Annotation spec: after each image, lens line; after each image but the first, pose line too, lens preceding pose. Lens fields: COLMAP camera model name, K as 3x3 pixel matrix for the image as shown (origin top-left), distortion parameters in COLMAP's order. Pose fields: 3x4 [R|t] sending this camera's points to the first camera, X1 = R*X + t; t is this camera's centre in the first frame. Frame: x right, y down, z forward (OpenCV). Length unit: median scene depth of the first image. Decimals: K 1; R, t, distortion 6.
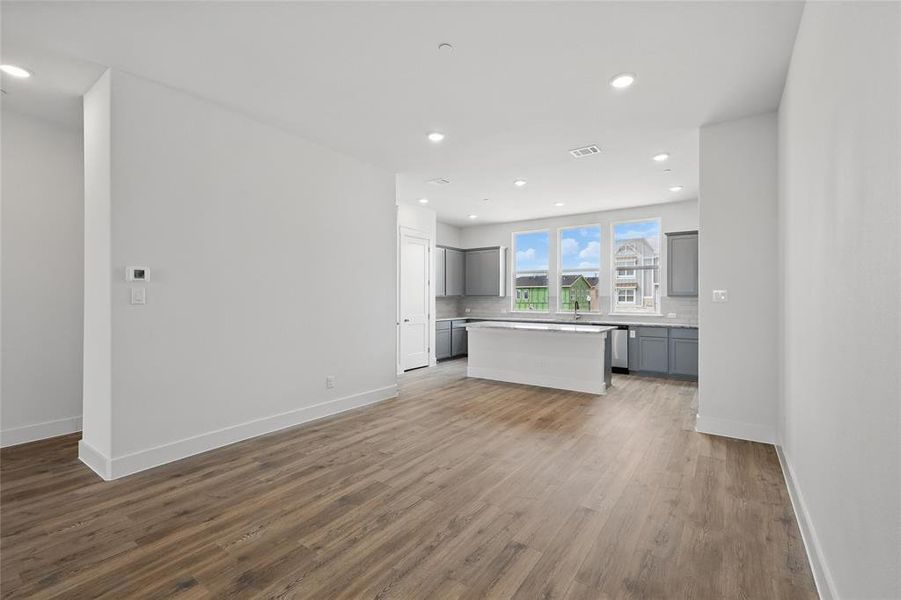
lens RADIAL K [[395.4, 0, 451.8], [0, 395.4, 297.0], [0, 0, 1]] dist [0.005428, 0.000461]
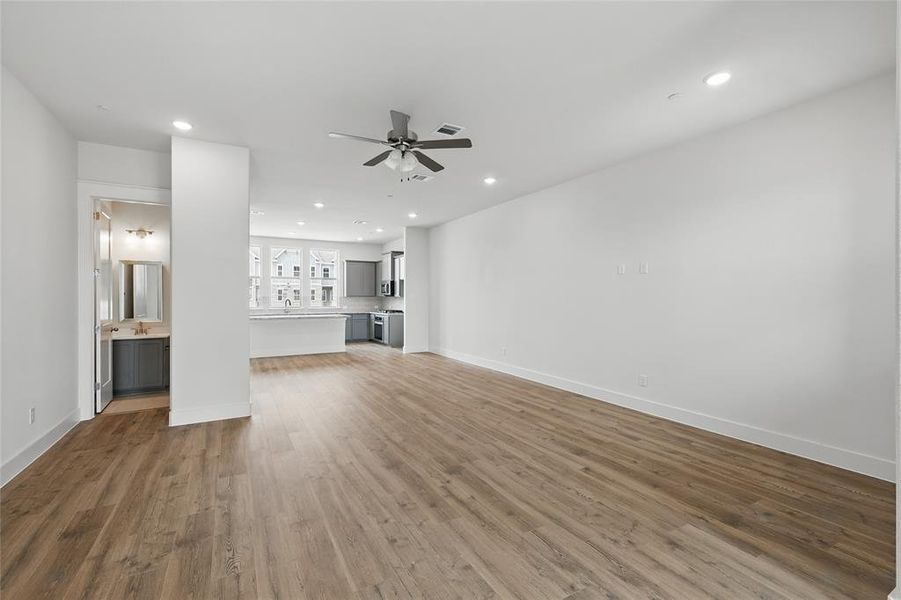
lens RADIAL K [[395.4, 0, 453.1], [0, 395.4, 297.6], [0, 0, 1]] dist [0.005428, 0.000461]
pose [[0.422921, -0.002566, 0.906163, -0.854284], [-0.001106, 0.999994, 0.003348, -0.003260], [-0.906166, -0.002418, 0.422916, -0.164849]]
